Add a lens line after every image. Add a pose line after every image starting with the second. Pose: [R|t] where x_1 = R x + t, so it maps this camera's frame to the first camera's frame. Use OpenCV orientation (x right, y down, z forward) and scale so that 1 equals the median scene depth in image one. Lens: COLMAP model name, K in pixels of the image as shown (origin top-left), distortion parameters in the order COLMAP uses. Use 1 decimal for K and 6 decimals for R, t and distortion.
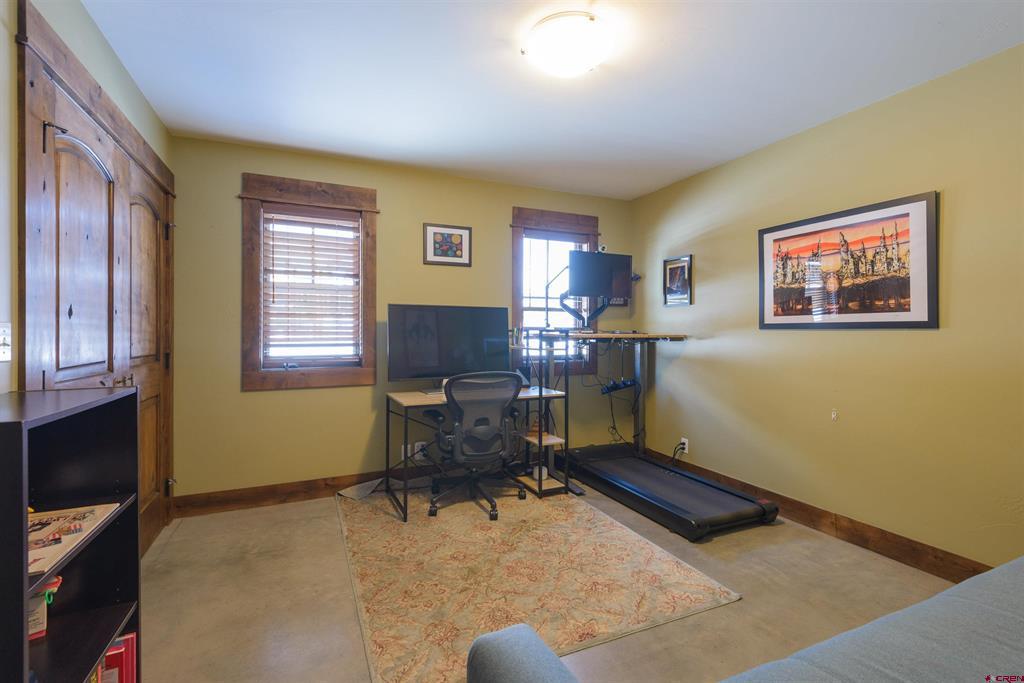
lens RADIAL K [[465.3, 0, 512.0], [0, 465.3, 341.5], [0, 0, 1]] dist [0.037622, -0.019747]
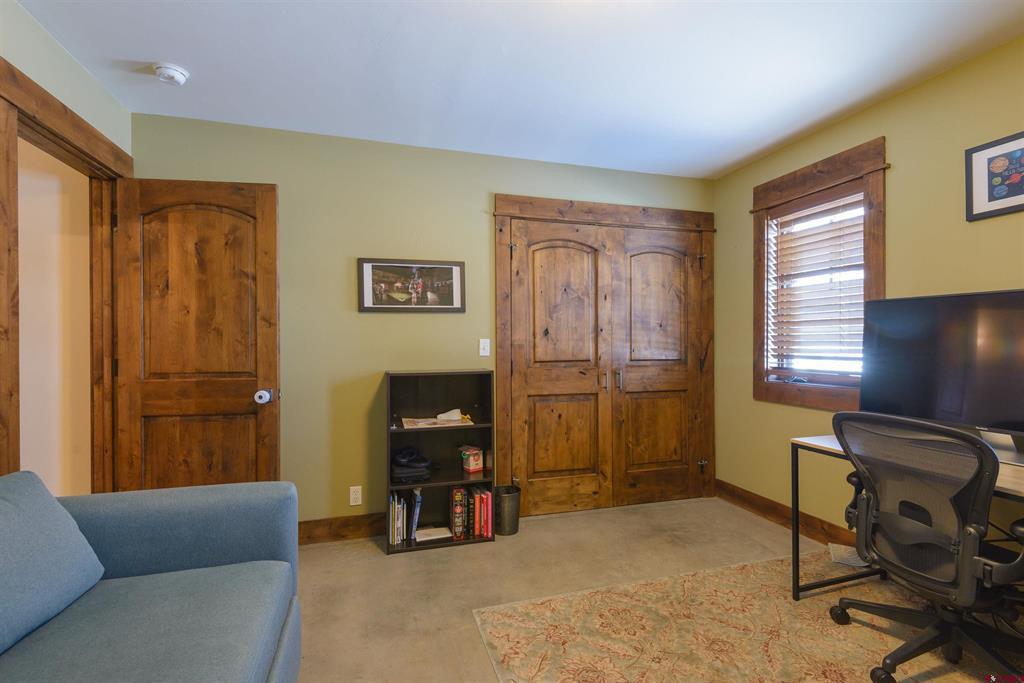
lens RADIAL K [[488.6, 0, 512.0], [0, 488.6, 341.5], [0, 0, 1]] dist [0.001347, 0.000054]
pose [[-0.153872, 0.003260, -0.988085, 0.535354], [-0.013276, 0.999897, 0.005366, -0.018280], [0.988002, 0.013944, -0.153812, 0.601820]]
